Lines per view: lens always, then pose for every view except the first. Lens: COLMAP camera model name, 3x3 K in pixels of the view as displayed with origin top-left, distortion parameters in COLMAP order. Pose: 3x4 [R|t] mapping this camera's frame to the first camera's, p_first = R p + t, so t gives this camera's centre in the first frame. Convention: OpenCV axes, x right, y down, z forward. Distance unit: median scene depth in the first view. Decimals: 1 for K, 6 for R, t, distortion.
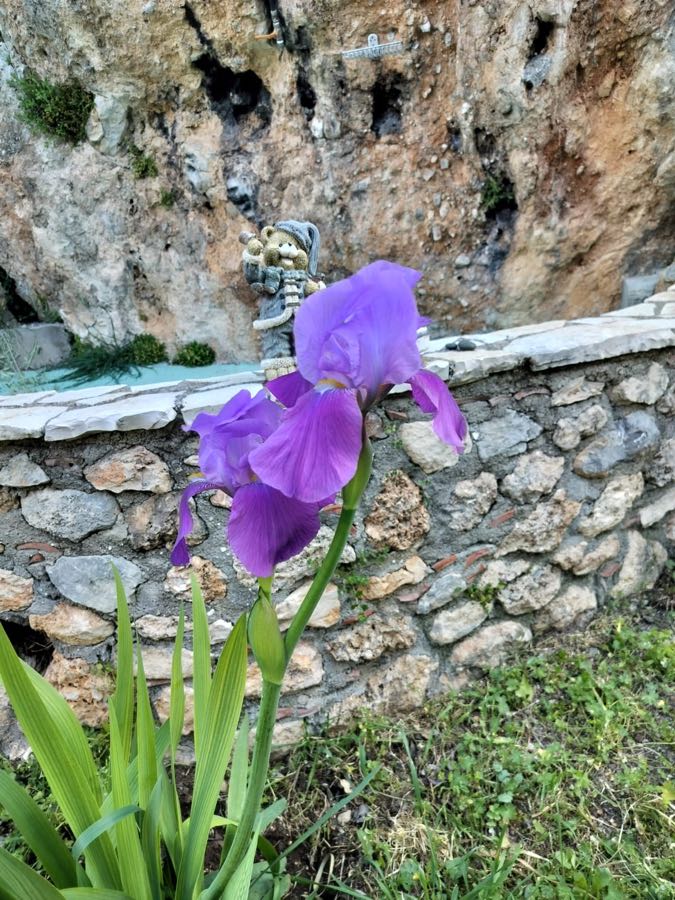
lens RADIAL K [[617.9, 0, 336.7], [0, 617.9, 449.7], [0, 0, 1]] dist [0.007227, -0.001274]
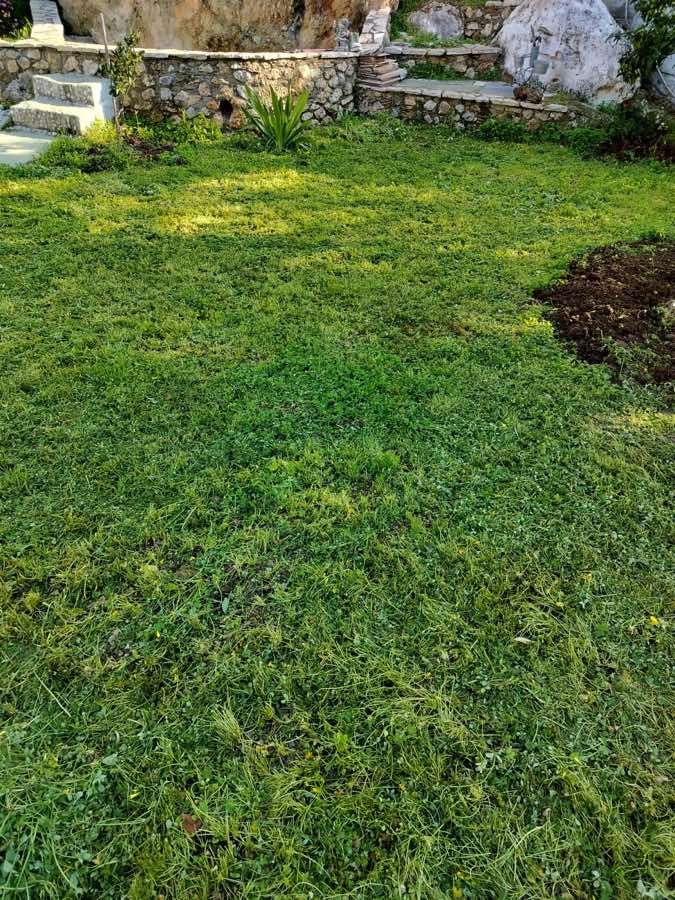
lens RADIAL K [[617.9, 0, 337.8], [0, 617.9, 450.8], [0, 0, 1]] dist [0.007227, -0.001274]
pose [[0.918163, -0.123448, 0.376481, -0.842738], [0.001348, 0.951189, 0.308606, 0.617469], [-0.396201, -0.282843, 0.873513, -1.986145]]
